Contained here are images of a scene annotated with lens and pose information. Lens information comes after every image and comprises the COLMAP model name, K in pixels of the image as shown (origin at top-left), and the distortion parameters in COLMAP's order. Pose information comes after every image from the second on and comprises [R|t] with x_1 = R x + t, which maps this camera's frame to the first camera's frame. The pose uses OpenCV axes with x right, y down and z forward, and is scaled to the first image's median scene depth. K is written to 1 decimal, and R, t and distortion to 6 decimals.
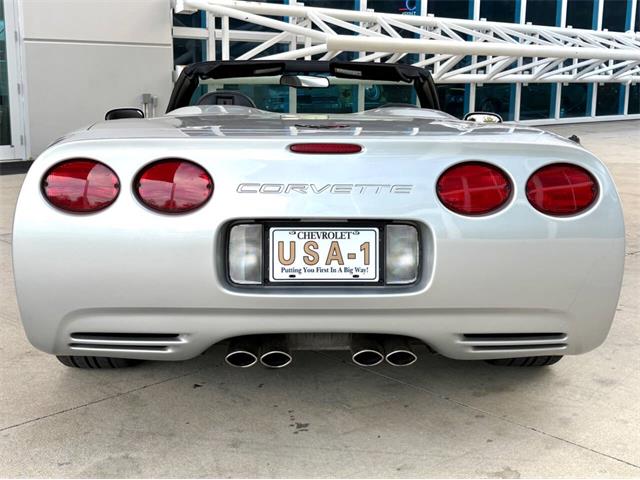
lens RADIAL K [[815.2, 0, 320.5], [0, 815.2, 230.2], [0, 0, 1]] dist [0.136582, -0.371635]
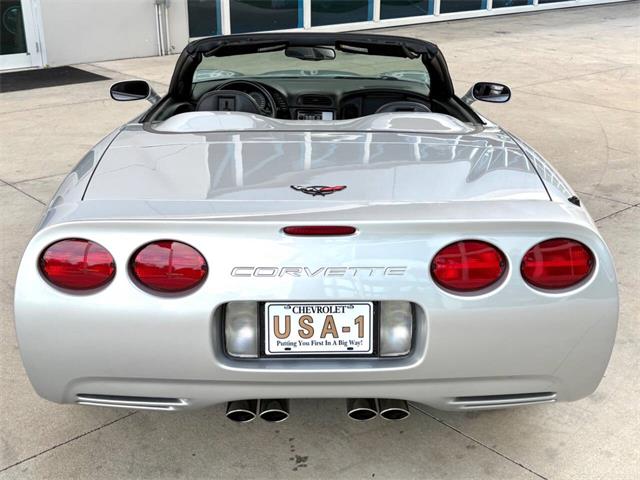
lens RADIAL K [[789.4, 0, 320.0], [0, 789.4, 240.0], [0, 0, 1]] dist [0.087463, -0.216285]
pose [[0.999715, 0.001807, -0.023788, 0.028911], [0.002547, 0.983350, 0.181705, -0.256158], [0.023720, -0.181714, 0.983065, 0.052760]]
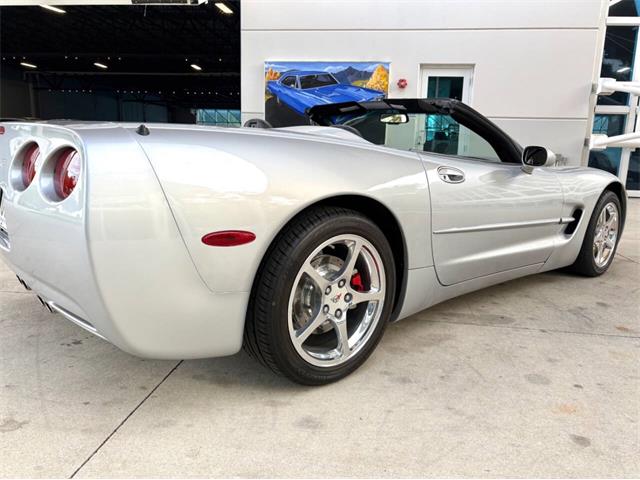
lens RADIAL K [[484.1, 0, 320.0], [0, 484.1, 240.0], [0, 0, 1]] dist [0.031892, -0.008572]
pose [[0.635925, 0.155563, -0.755910, 0.945750], [-0.161967, 0.984562, 0.066361, -0.059671], [0.754564, 0.080232, 0.651304, 0.863307]]
